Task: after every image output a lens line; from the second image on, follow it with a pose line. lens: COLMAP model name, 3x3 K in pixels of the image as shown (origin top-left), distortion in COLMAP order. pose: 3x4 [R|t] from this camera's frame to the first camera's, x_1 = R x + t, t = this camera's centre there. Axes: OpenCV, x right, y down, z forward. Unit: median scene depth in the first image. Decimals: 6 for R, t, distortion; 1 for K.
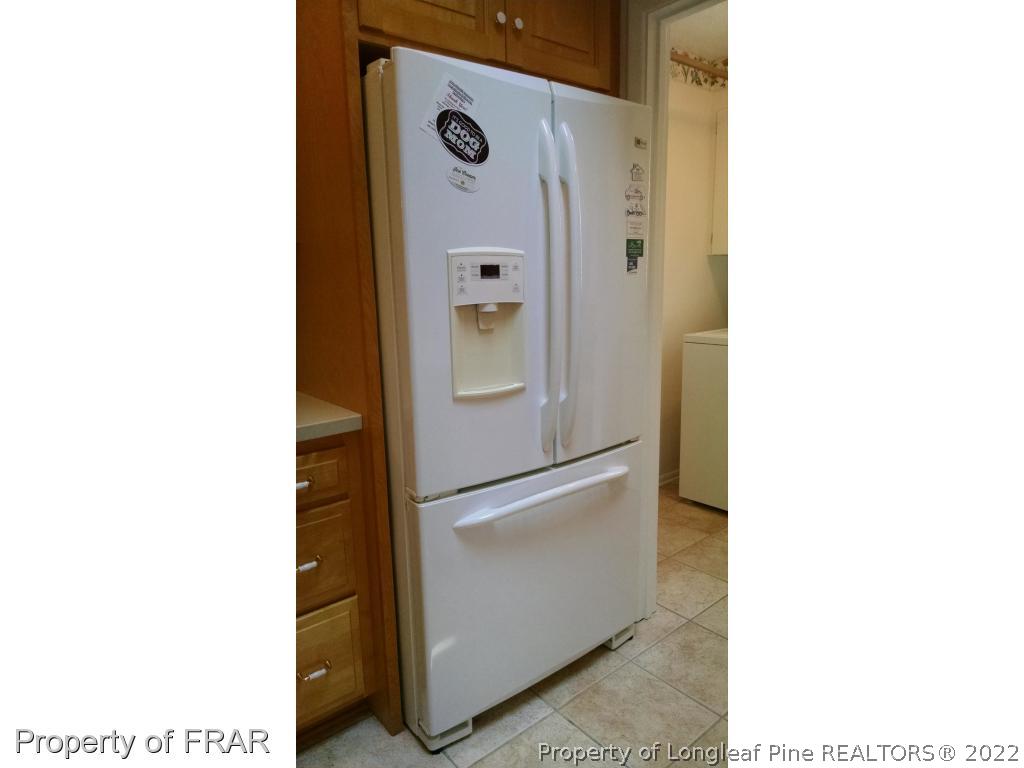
lens RADIAL K [[590.2, 0, 512.0], [0, 590.2, 384.0], [0, 0, 1]] dist [0.000877, 0.000086]
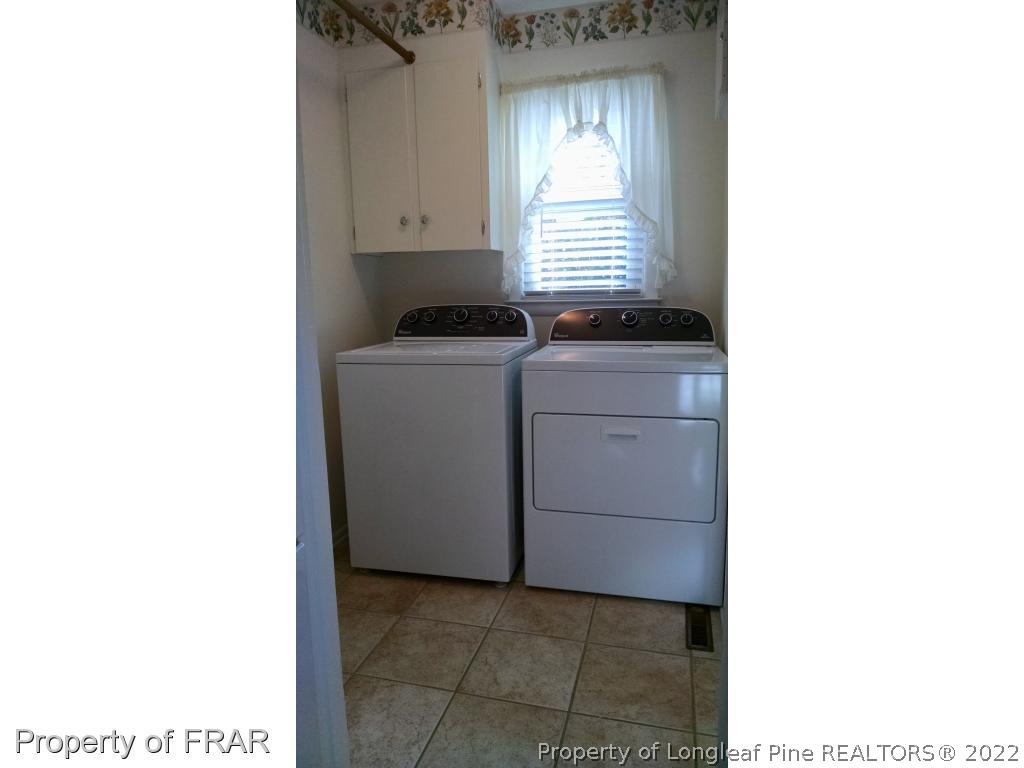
lens RADIAL K [[584.4, 0, 512.0], [0, 584.4, 384.0], [0, 0, 1]] dist [-0.036582, -0.000483]
pose [[0.821103, -0.091728, 0.563361, 0.059897], [0.113140, 0.993574, -0.003126, -0.019202], [-0.559454, 0.066305, 0.826205, 0.280019]]
